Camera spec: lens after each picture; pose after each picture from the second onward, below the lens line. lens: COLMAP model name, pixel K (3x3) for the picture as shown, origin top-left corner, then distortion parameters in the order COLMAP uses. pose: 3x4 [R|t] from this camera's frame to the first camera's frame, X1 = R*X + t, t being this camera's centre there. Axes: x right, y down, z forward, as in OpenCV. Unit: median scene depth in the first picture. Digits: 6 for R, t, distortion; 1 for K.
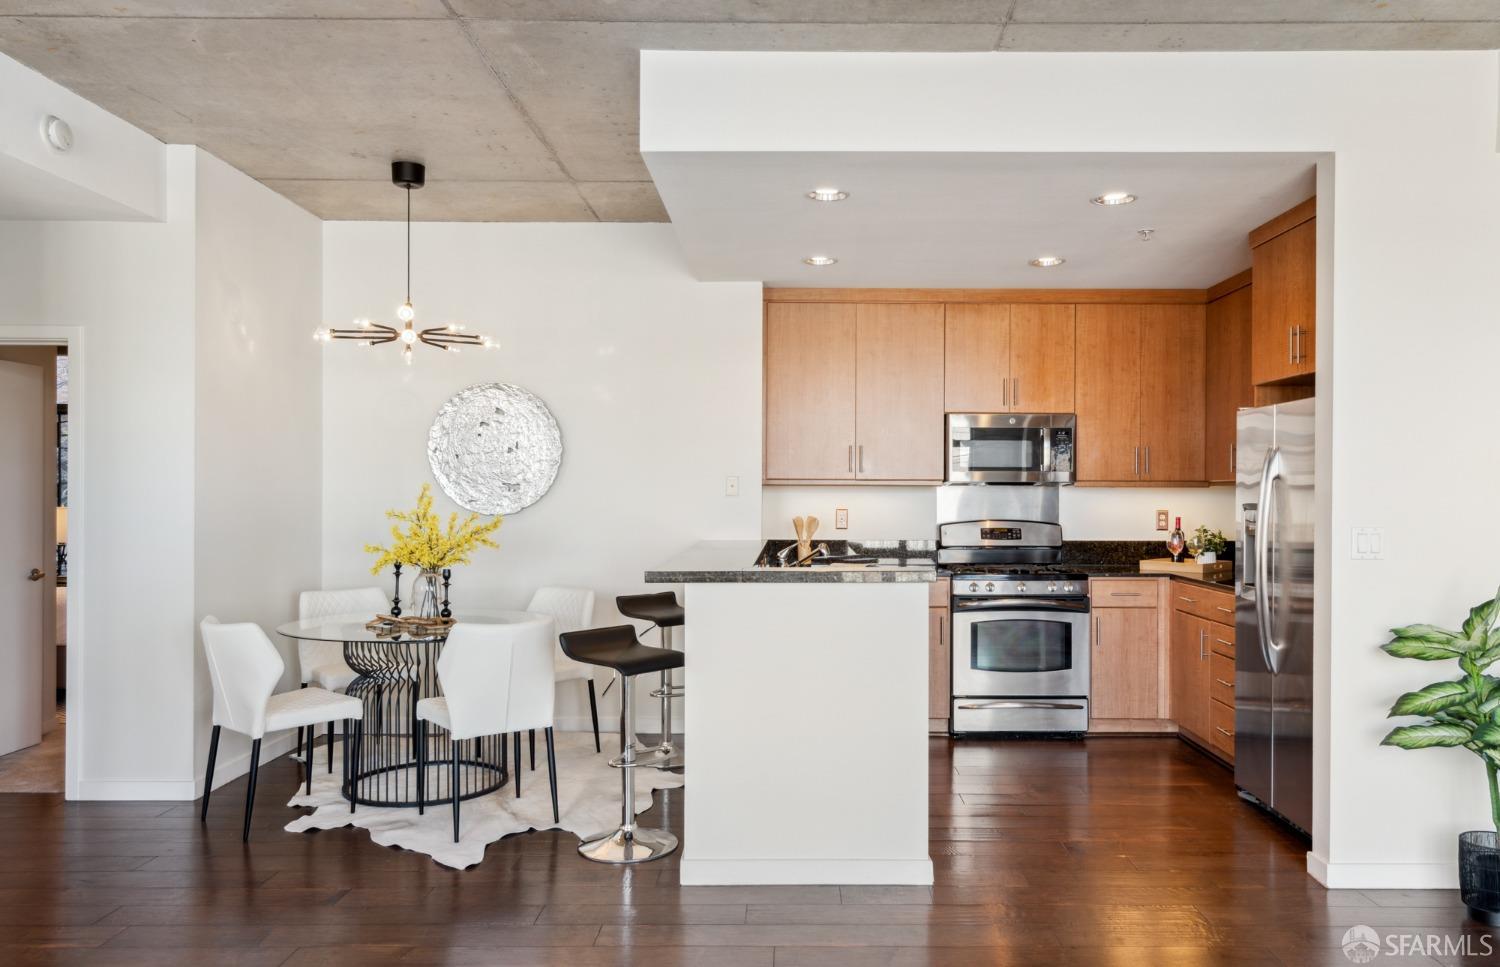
lens RADIAL K [[1119.1, 0, 785.7], [0, 1119.1, 485.2], [0, 0, 1]] dist [-0.003583, 0.001046]
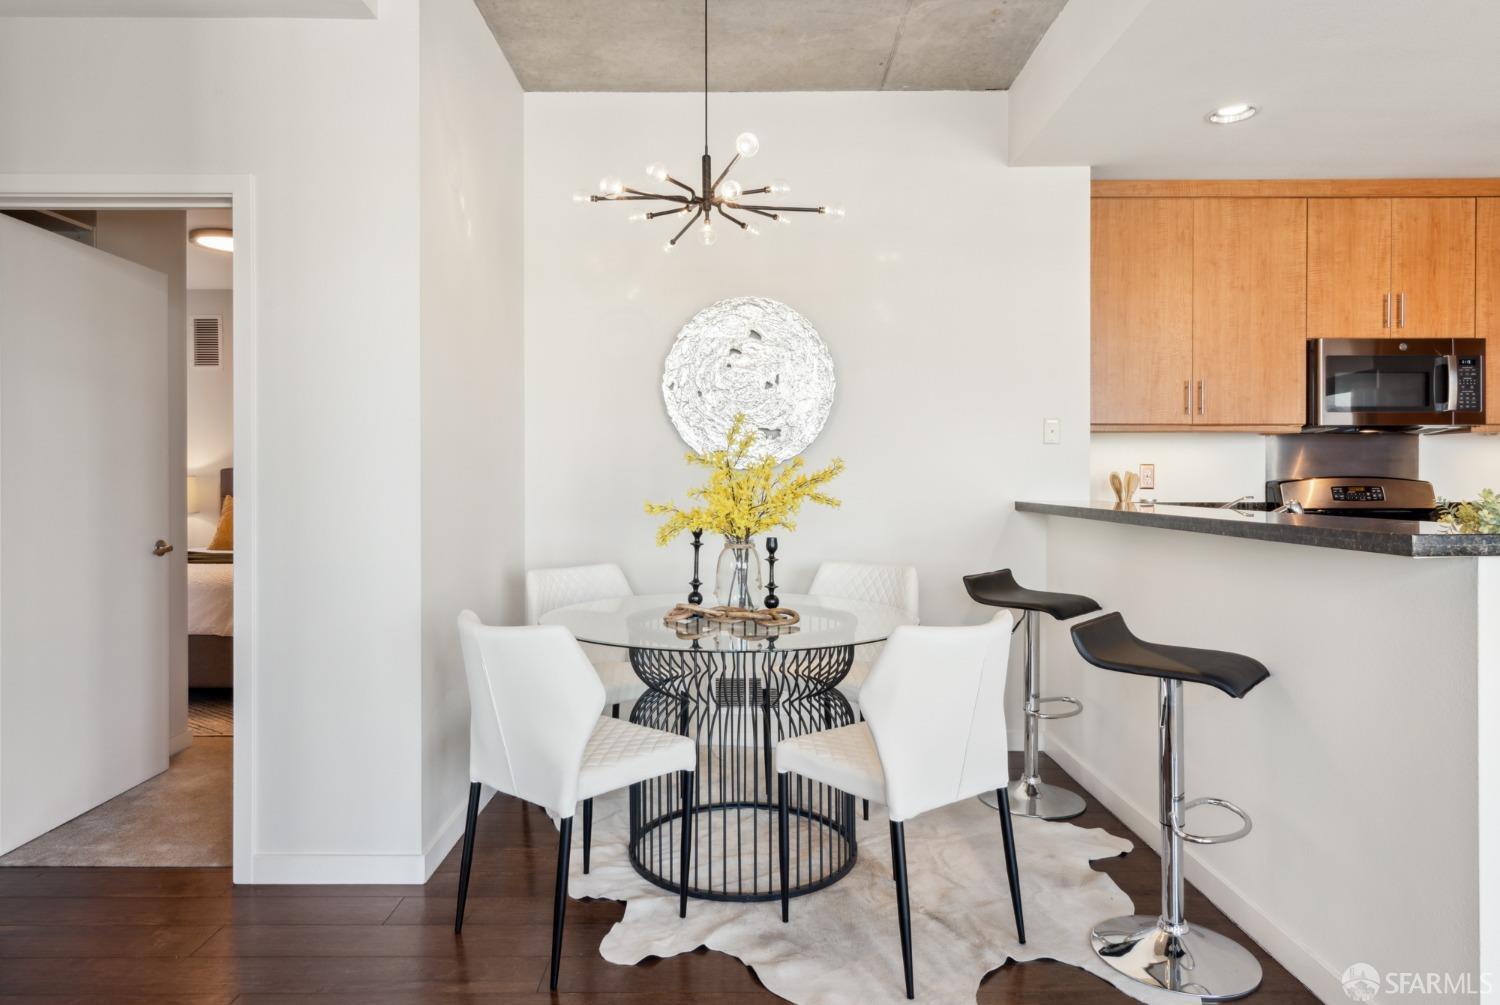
lens RADIAL K [[873.9, 0, 659.8], [0, 873.9, 486.2], [0, 0, 1]] dist [0.003122, 0.000412]
pose [[0.999829, -0.003303, -0.018210, -0.338529], [0.003449, 0.999962, 0.008004, 0.036236], [0.018183, -0.008065, 0.999802, 0.429578]]
